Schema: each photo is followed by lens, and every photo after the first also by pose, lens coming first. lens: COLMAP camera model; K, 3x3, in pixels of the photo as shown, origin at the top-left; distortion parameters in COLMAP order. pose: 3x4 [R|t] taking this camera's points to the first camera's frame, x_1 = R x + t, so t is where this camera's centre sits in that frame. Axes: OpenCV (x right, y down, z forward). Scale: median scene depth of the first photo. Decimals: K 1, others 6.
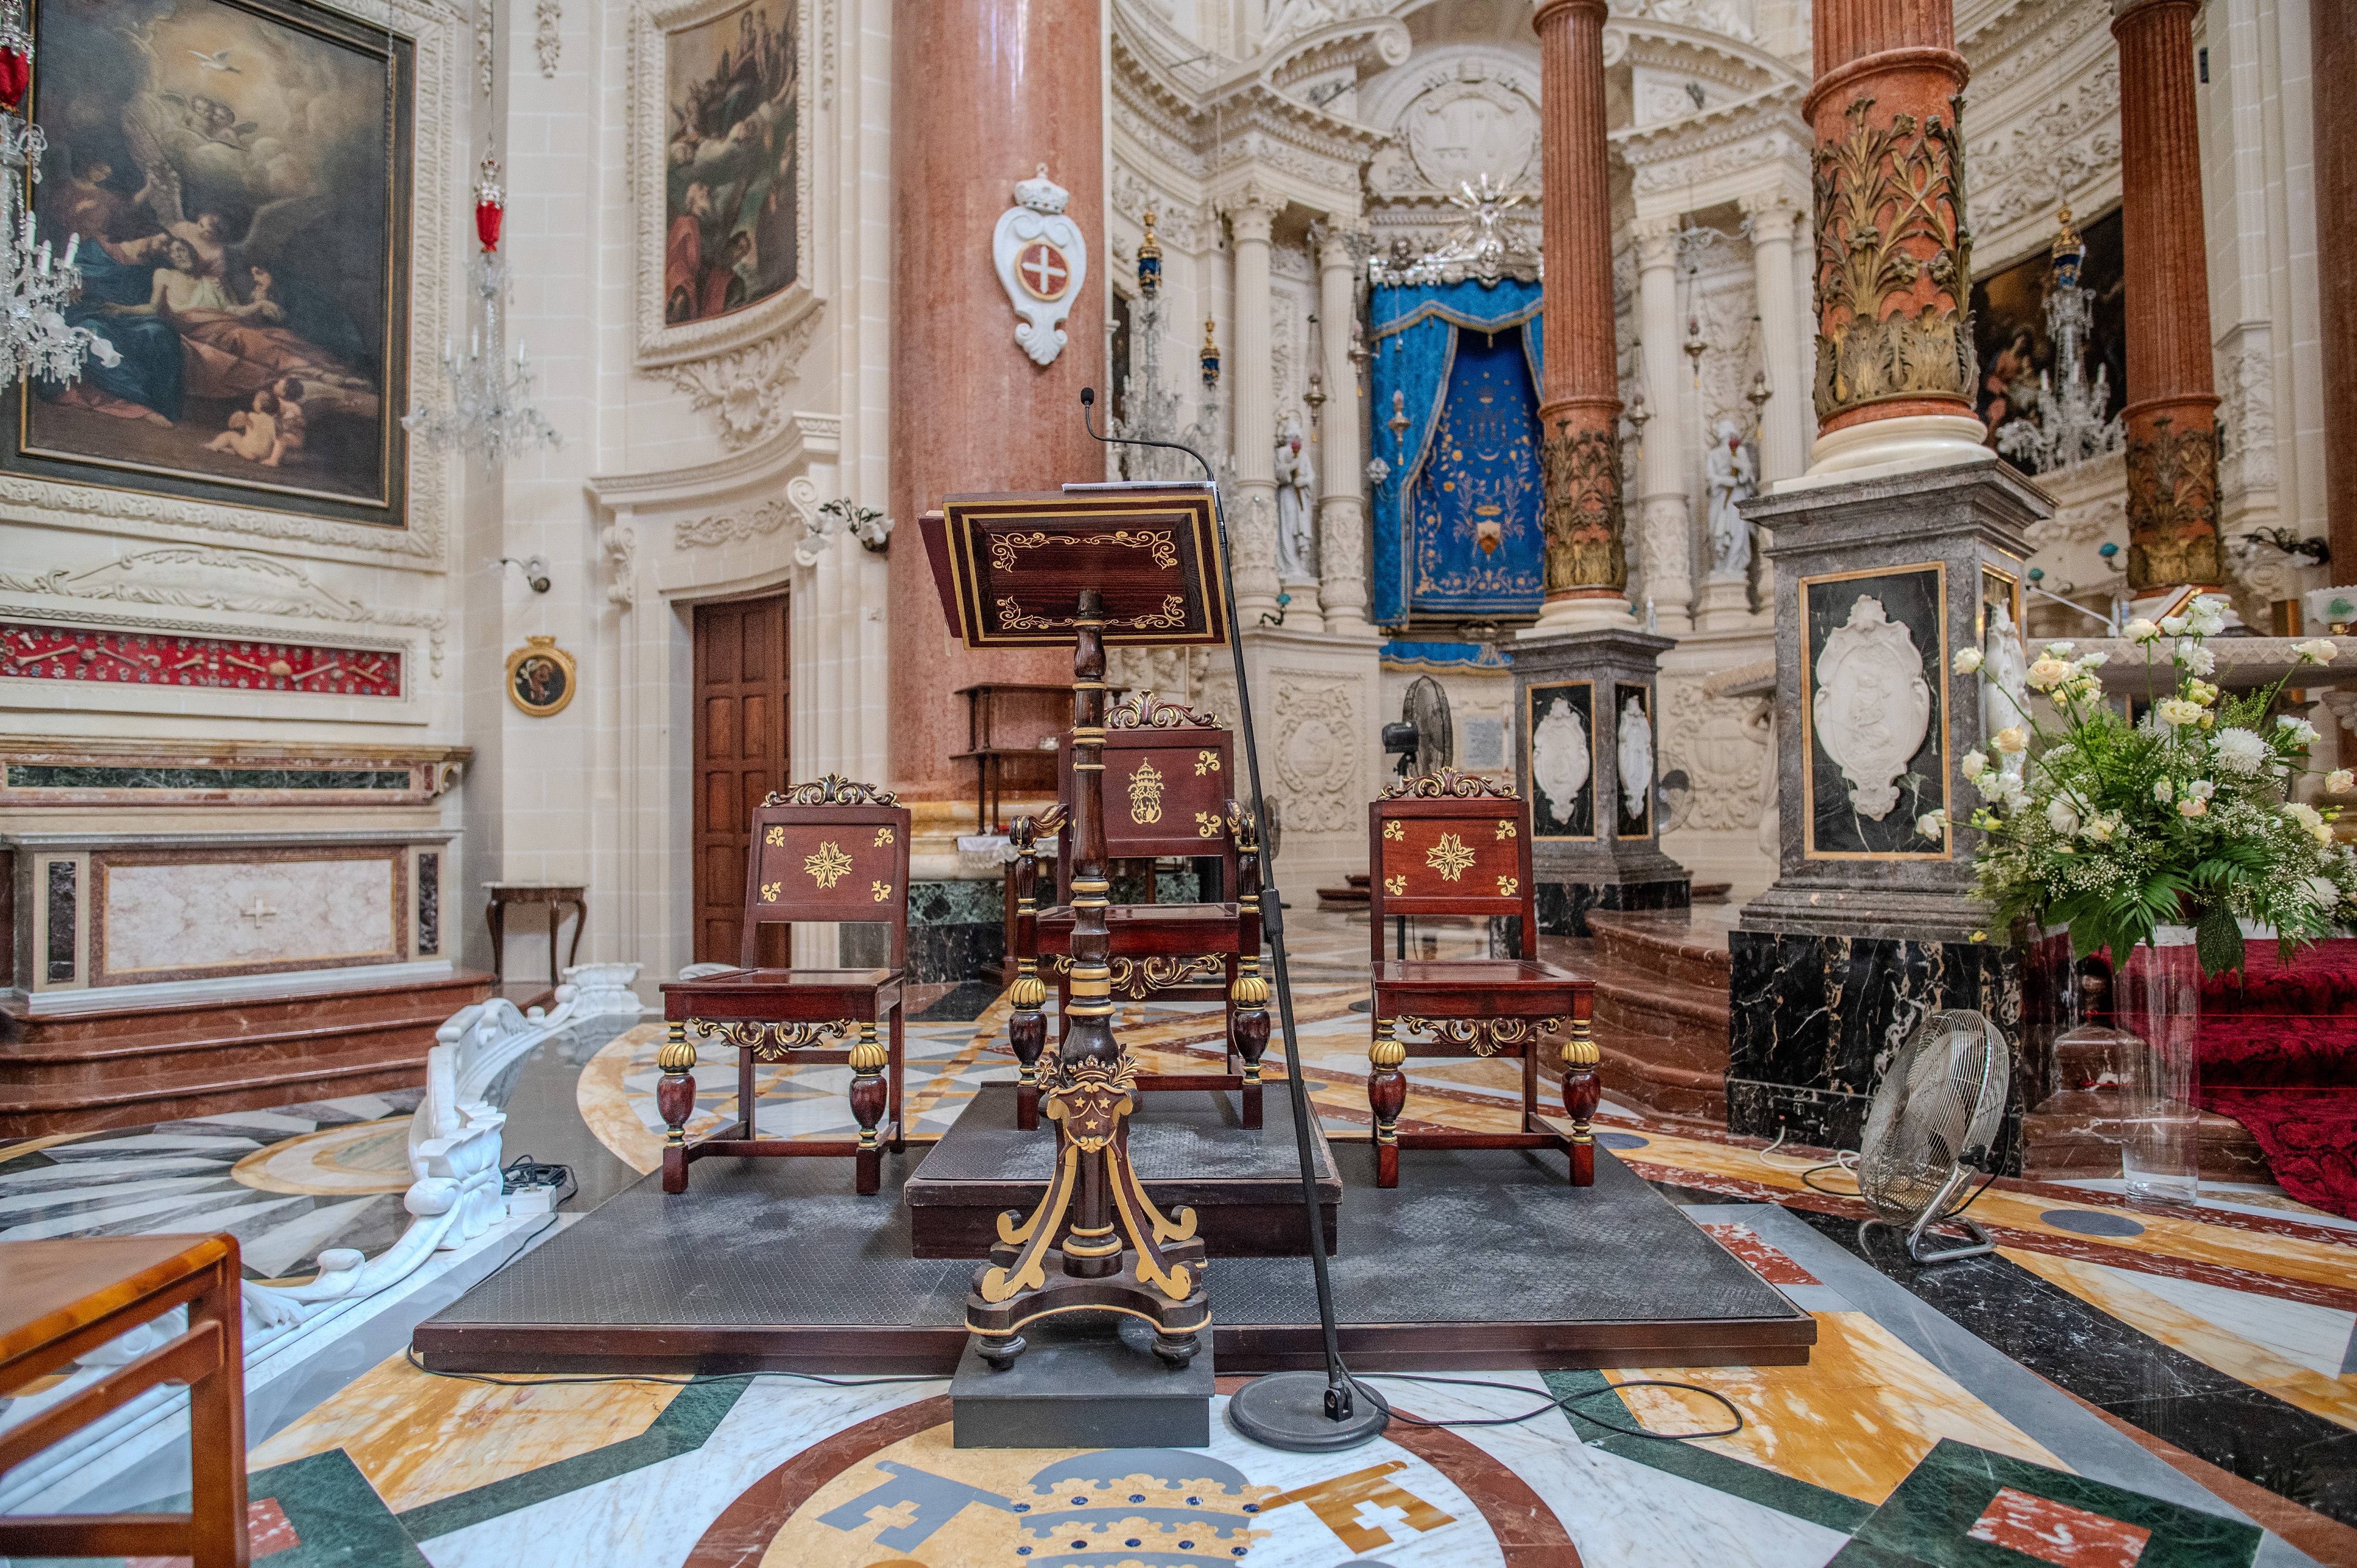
lens RADIAL K [[1370.0, 0, 1180.5], [0, 1370.0, 811.0], [0, 0, 1]] dist [-0.036825, 0.014310]
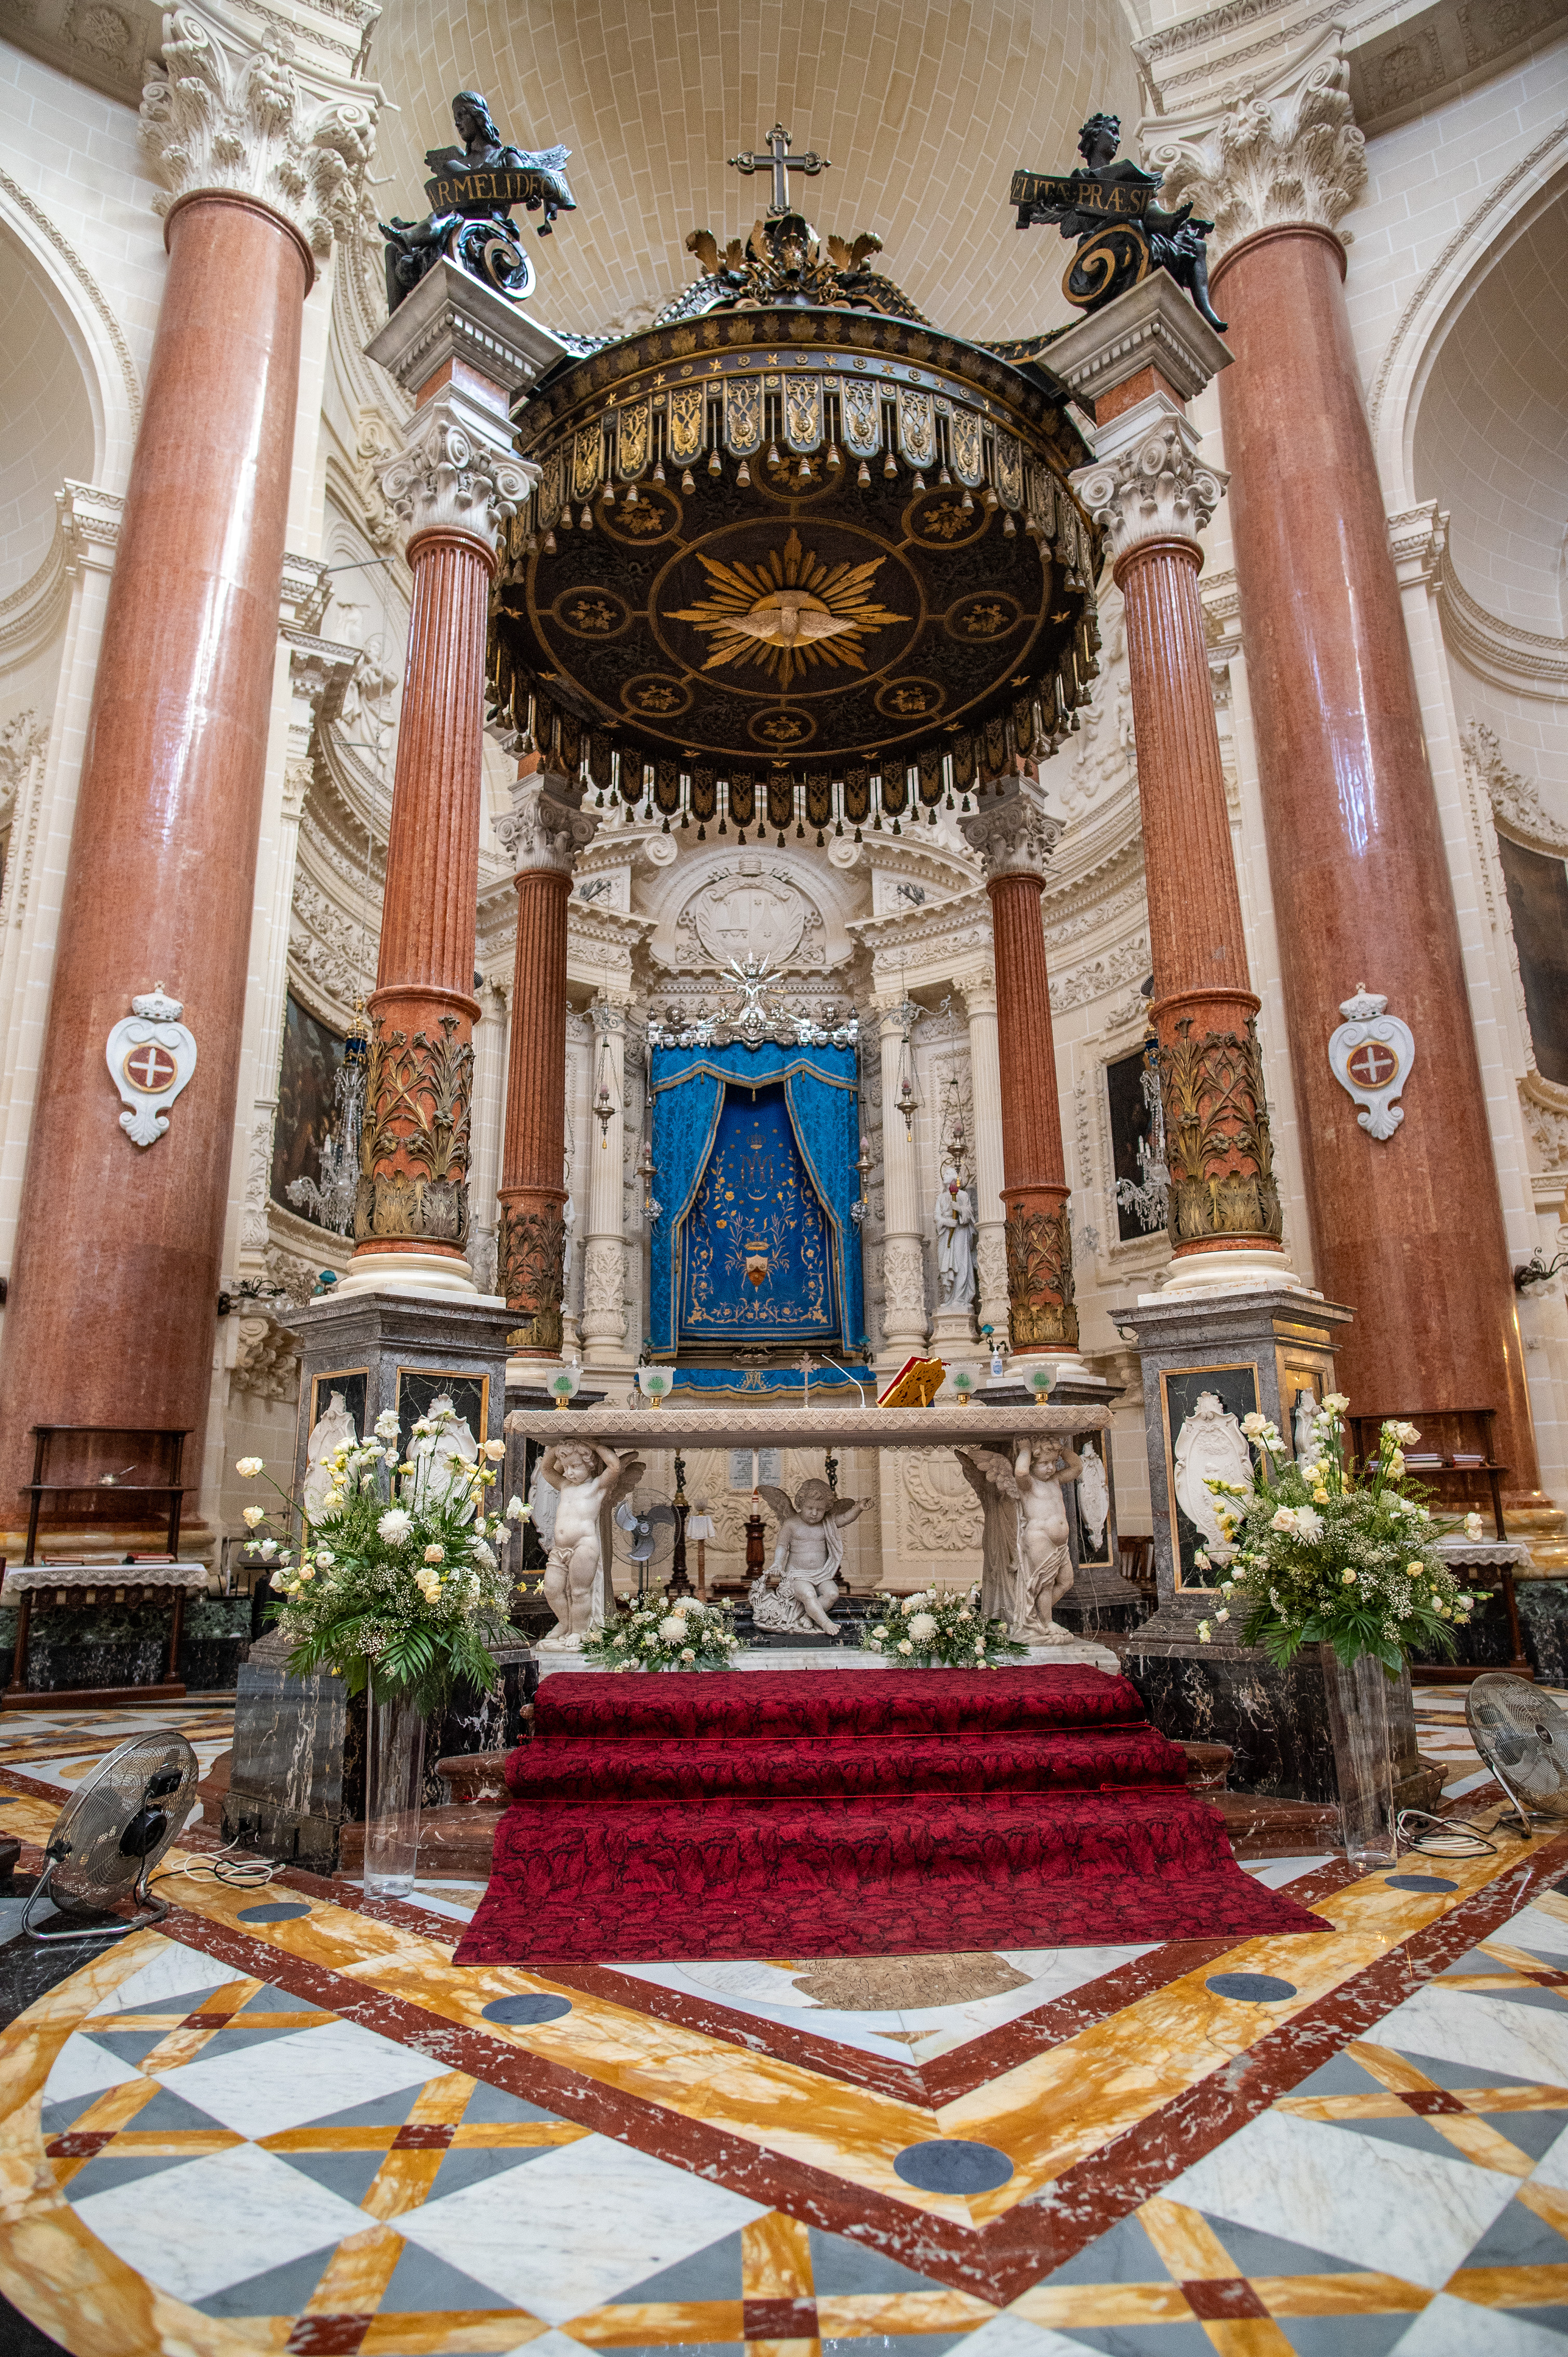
lens RADIAL K [[1370.0, 0, 732.7], [0, 1370.0, 1197.1], [0, 0, 1]] dist [-0.036825, 0.014310]
pose [[0.999453, 0.006261, 0.032483, 0.306916], [0.001388, 0.973125, -0.230273, -0.014633], [-0.033052, 0.230193, 0.972584, -0.112358]]
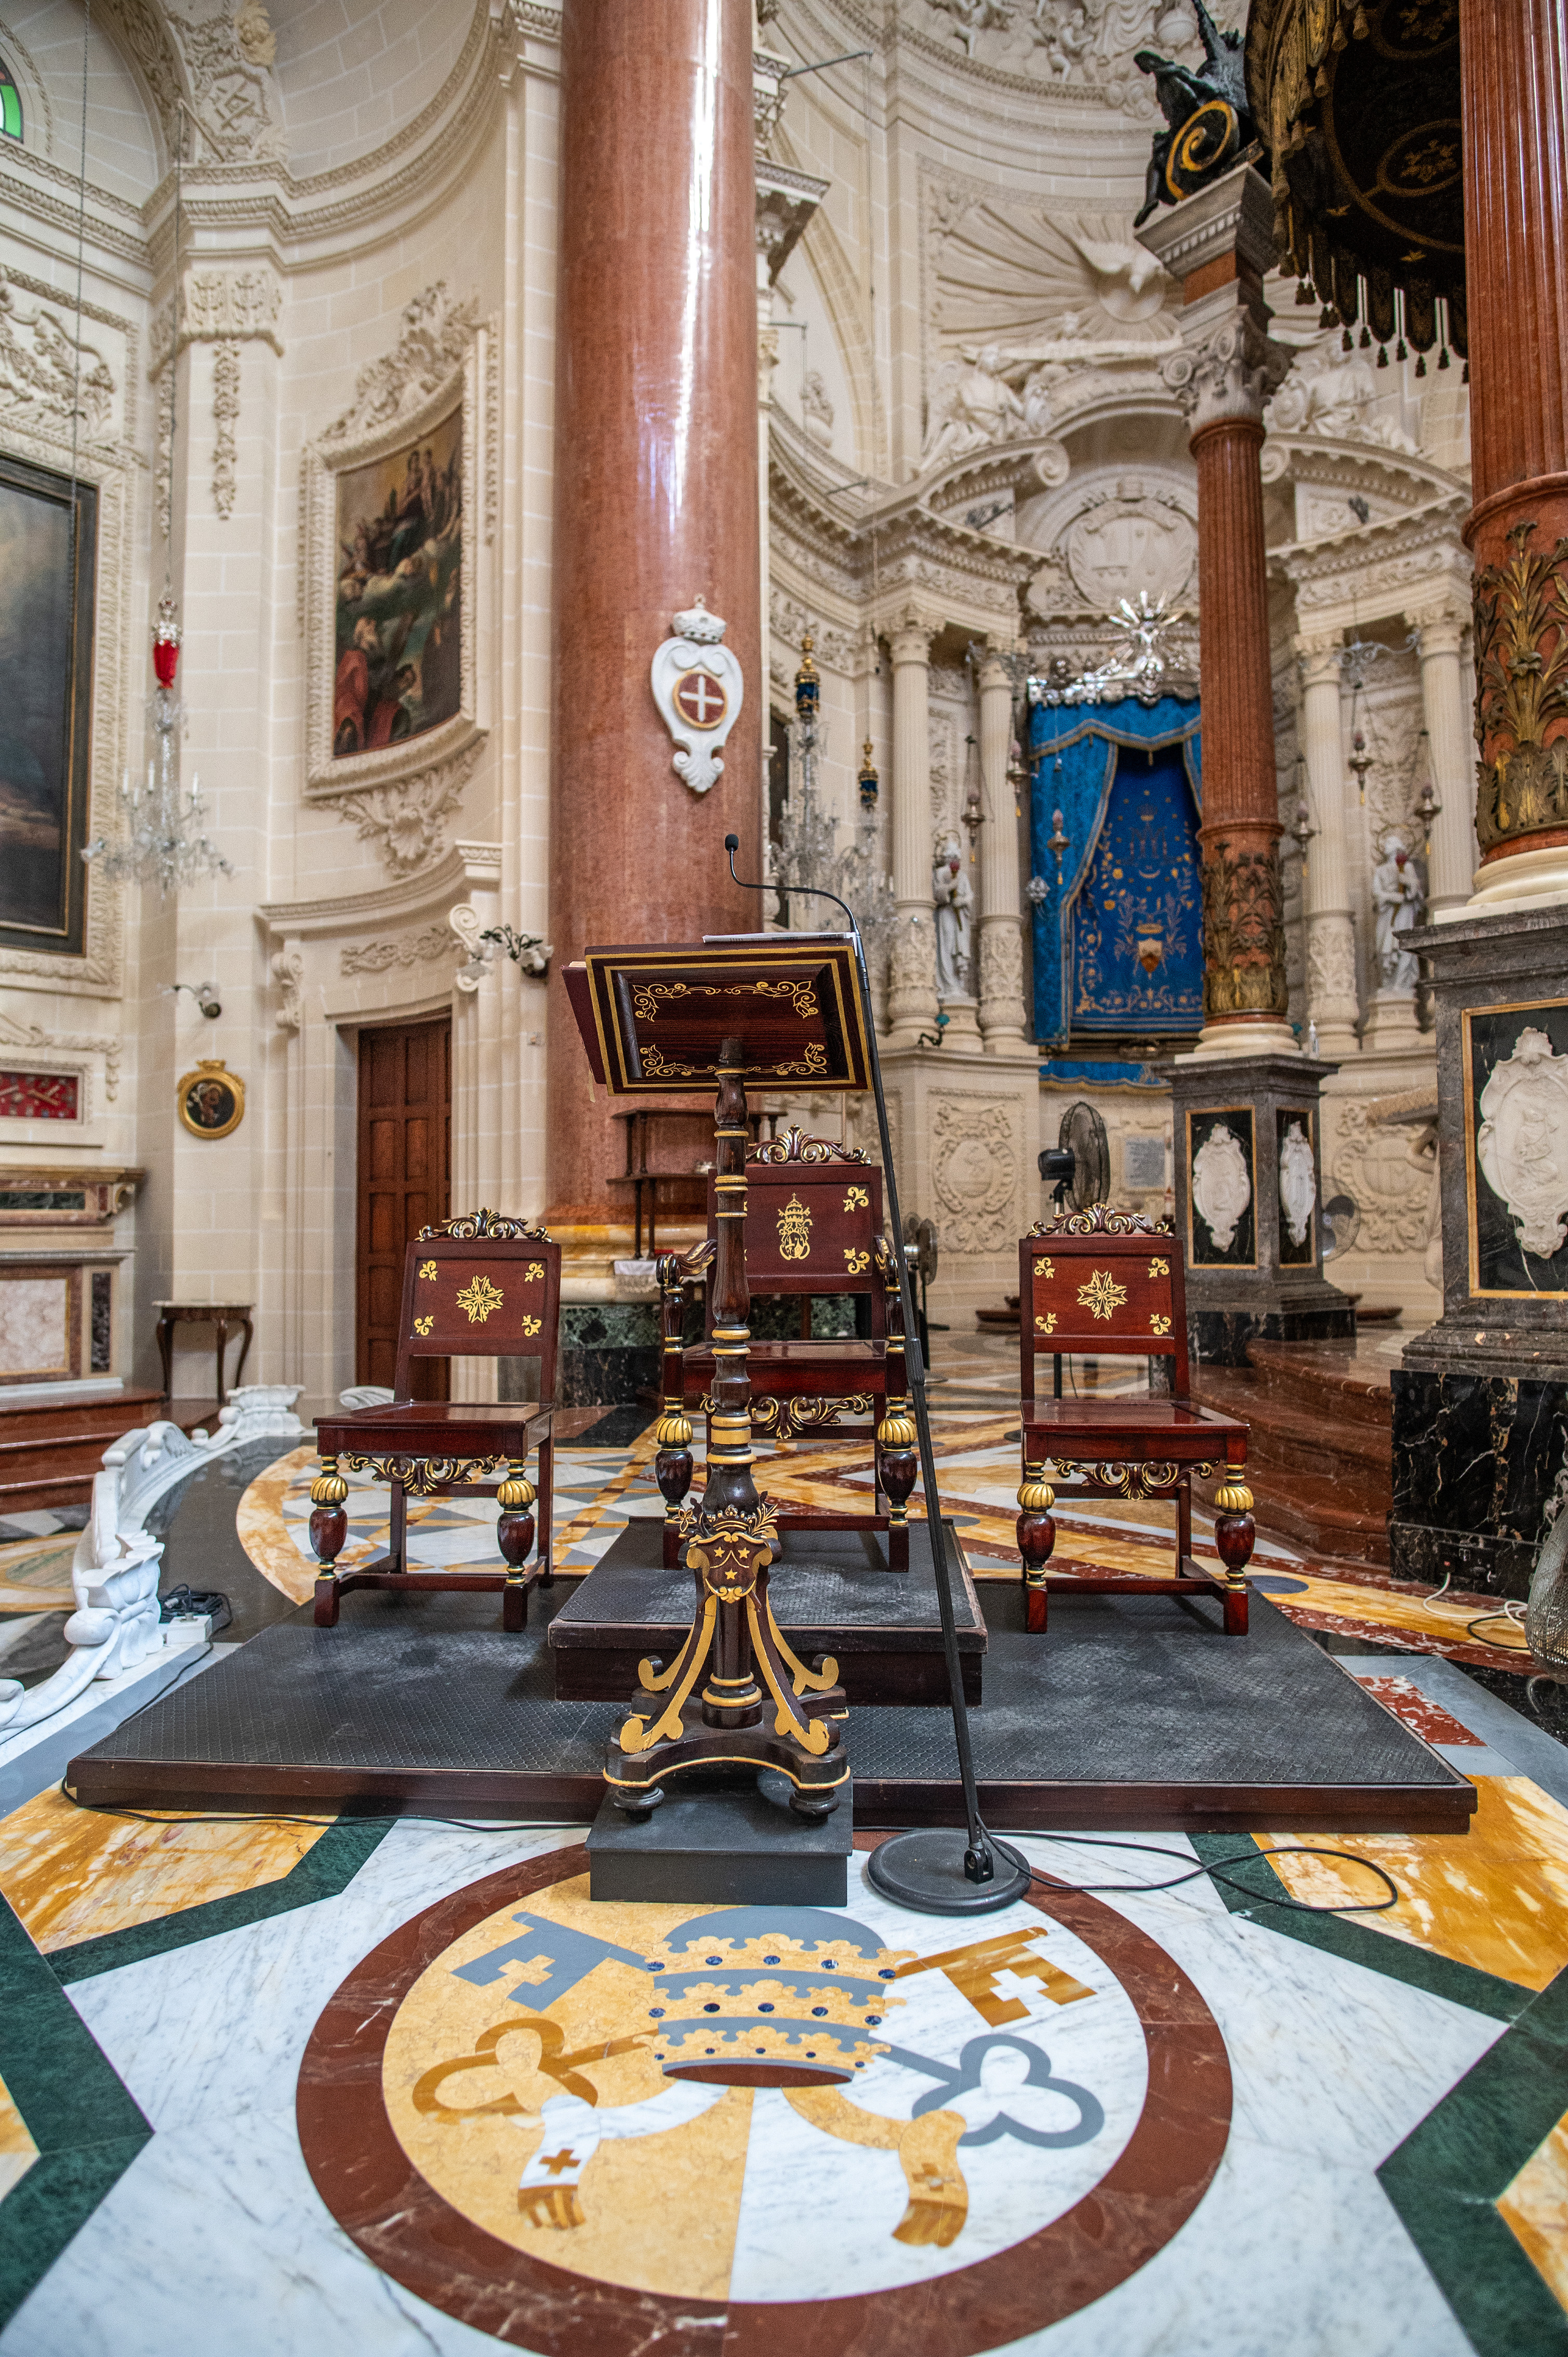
lens RADIAL K [[1370.0, 0, 770.0], [0, 1370.0, 1200.6], [0, 0, 1]] dist [-0.036825, 0.014310]
pose [[0.998674, 0.001149, -0.051464, 0.002553], [-0.002183, 0.999797, -0.020023, -0.004177], [0.051430, 0.020109, 0.998474, 0.000212]]
